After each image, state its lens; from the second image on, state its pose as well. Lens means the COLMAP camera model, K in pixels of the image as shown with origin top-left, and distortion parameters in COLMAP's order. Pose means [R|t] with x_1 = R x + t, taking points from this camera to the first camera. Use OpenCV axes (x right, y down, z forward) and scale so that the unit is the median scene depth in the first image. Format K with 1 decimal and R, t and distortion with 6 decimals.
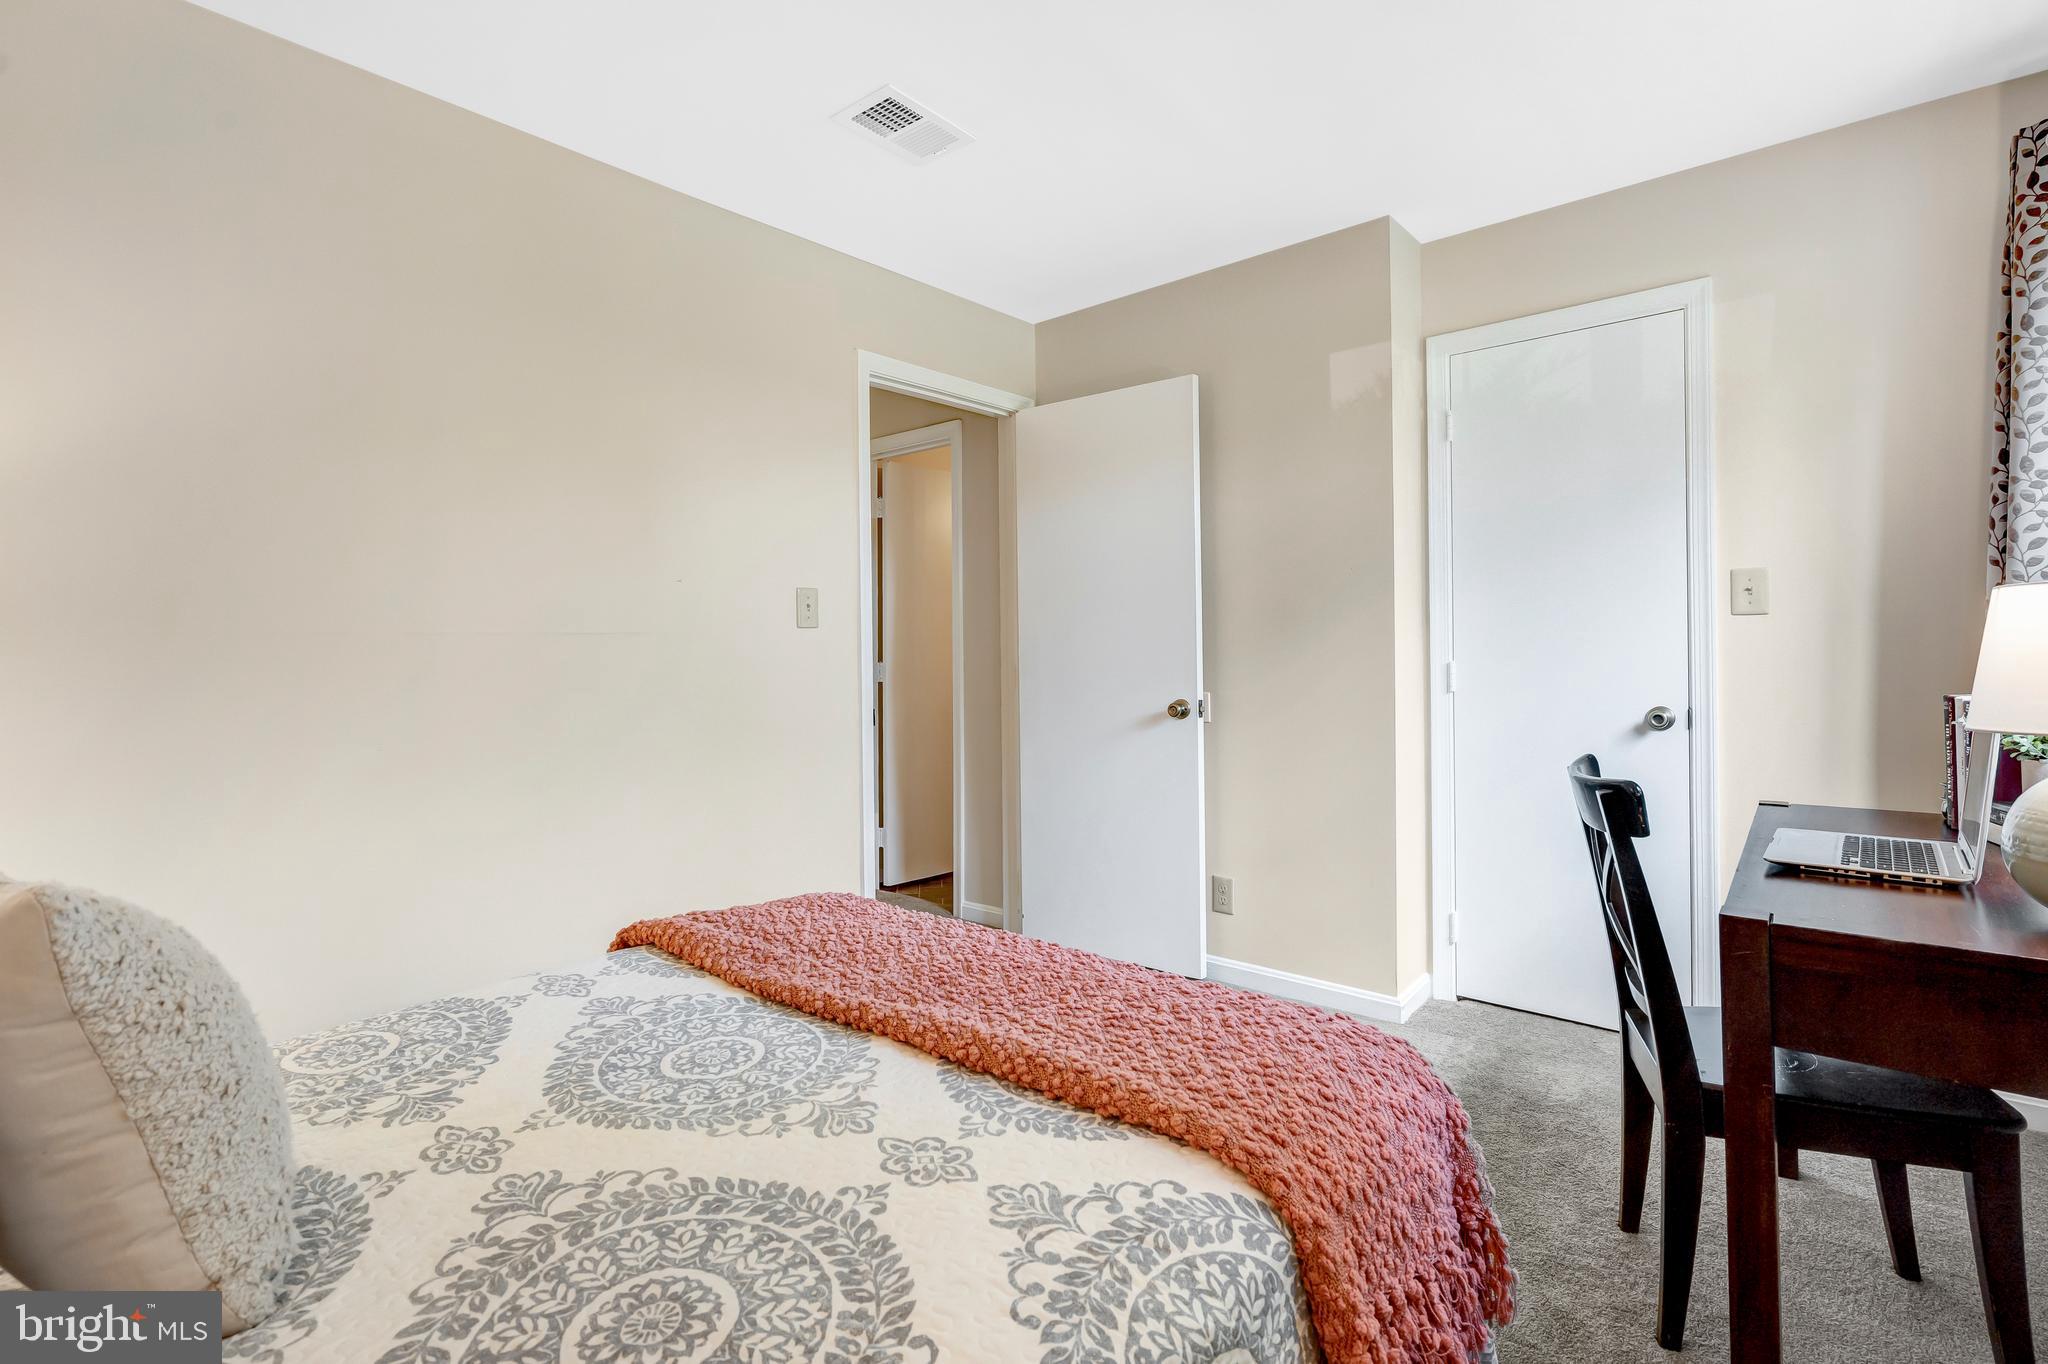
lens RADIAL K [[952.3, 0, 1019.0], [0, 952.3, 645.0], [0, 0, 1]] dist [-0.001083, -0.000253]
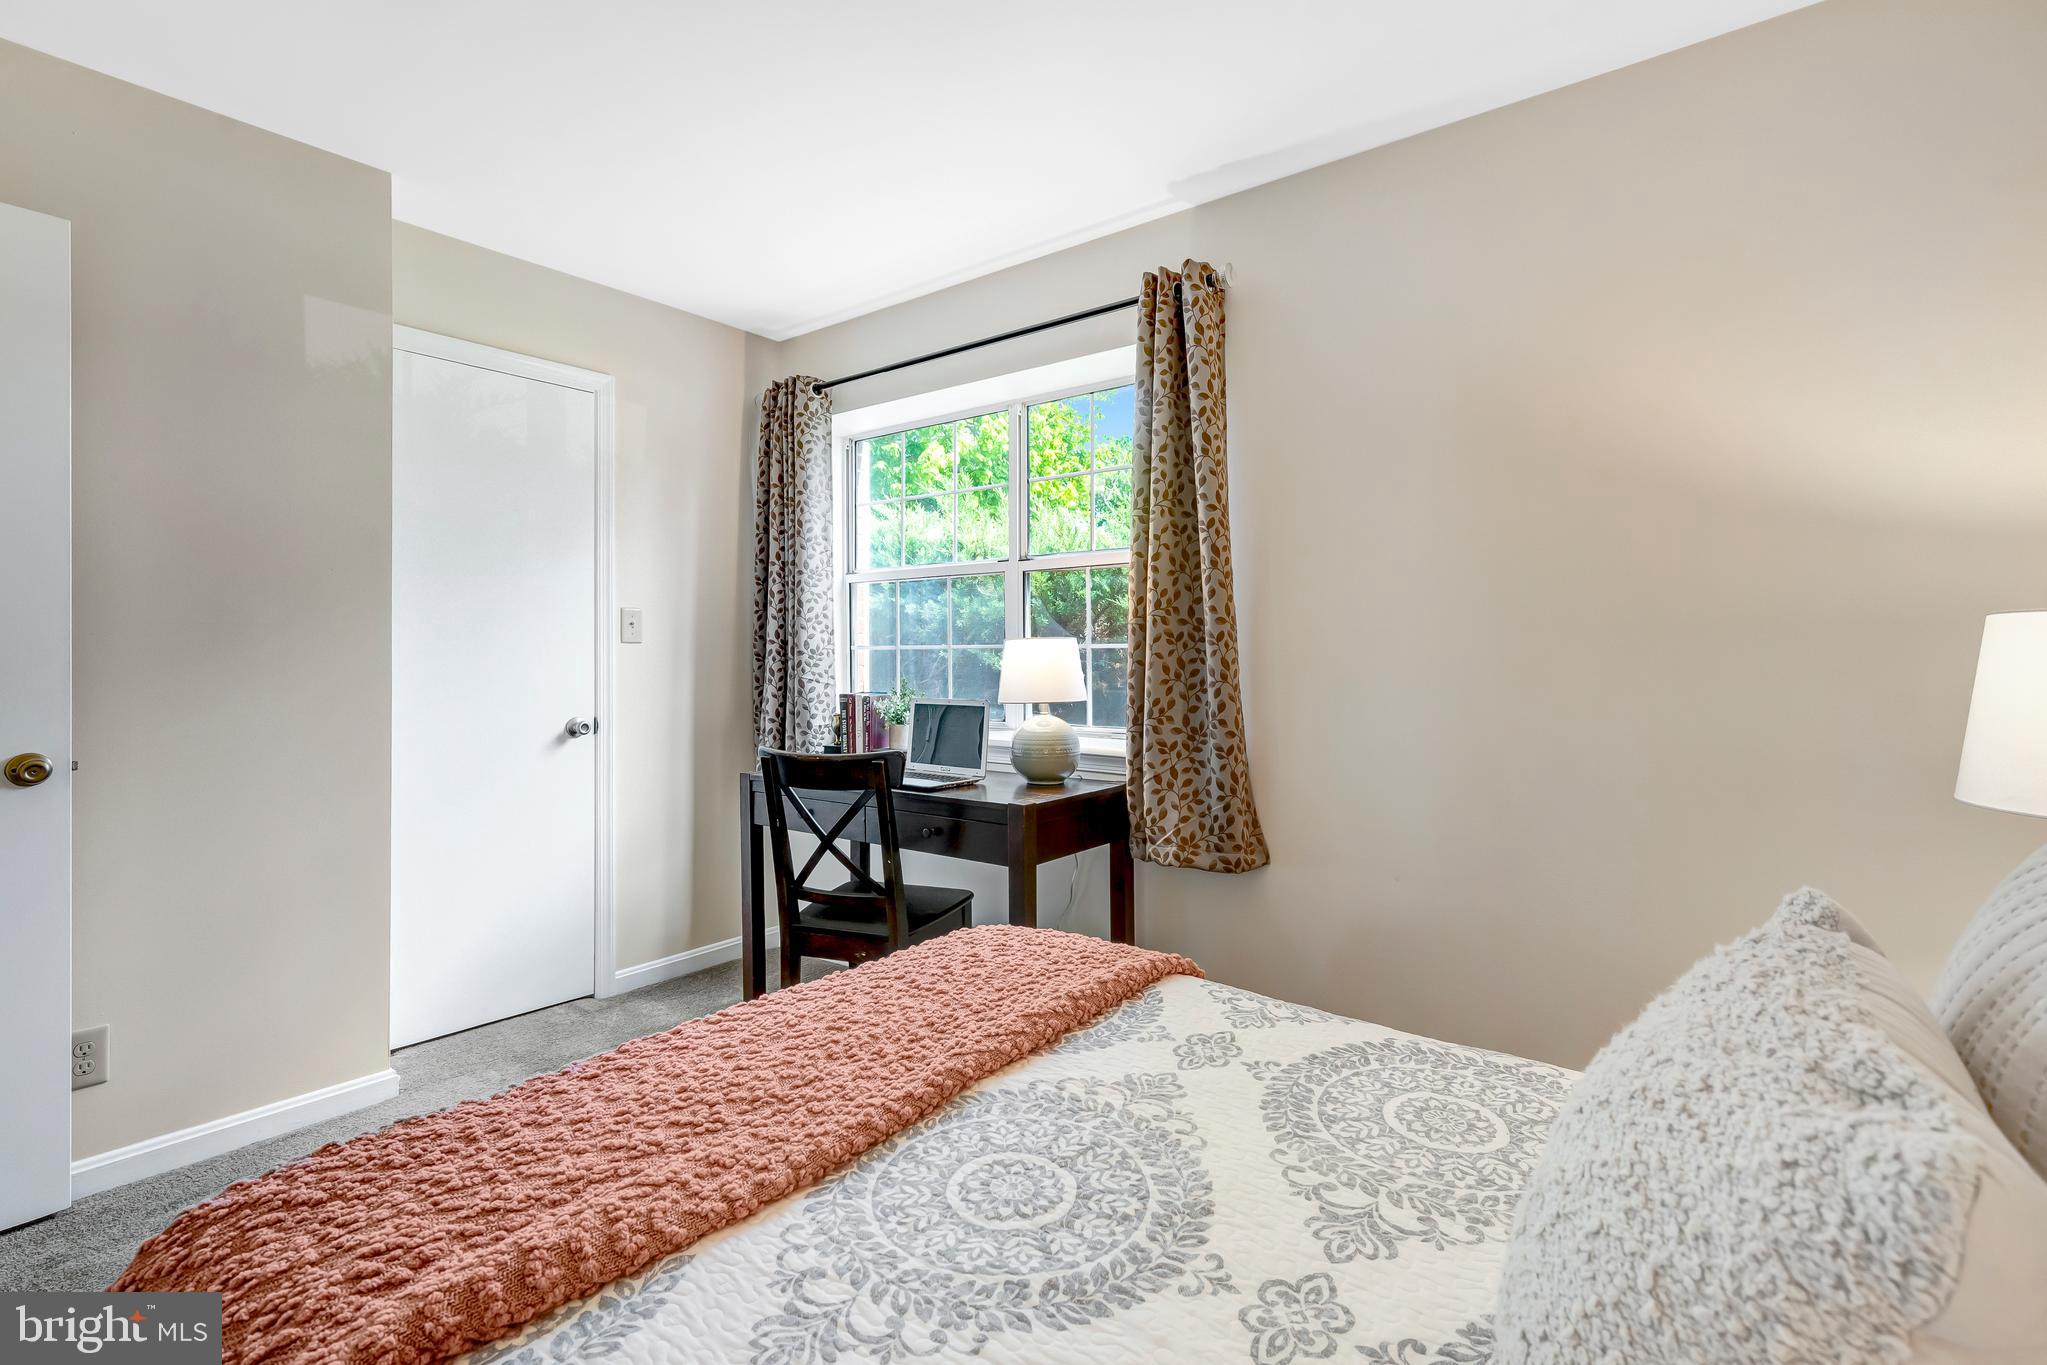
lens RADIAL K [[940.9, 0, 1012.5], [0, 940.9, 671.1], [0, 0, 1]] dist [-0.000152, -0.000142]
pose [[-0.033597, 0.001255, 0.999435, -1.024939], [0.000612, 0.999999, -0.001235, 0.015023], [-0.999435, 0.000570, -0.033598, 0.971560]]
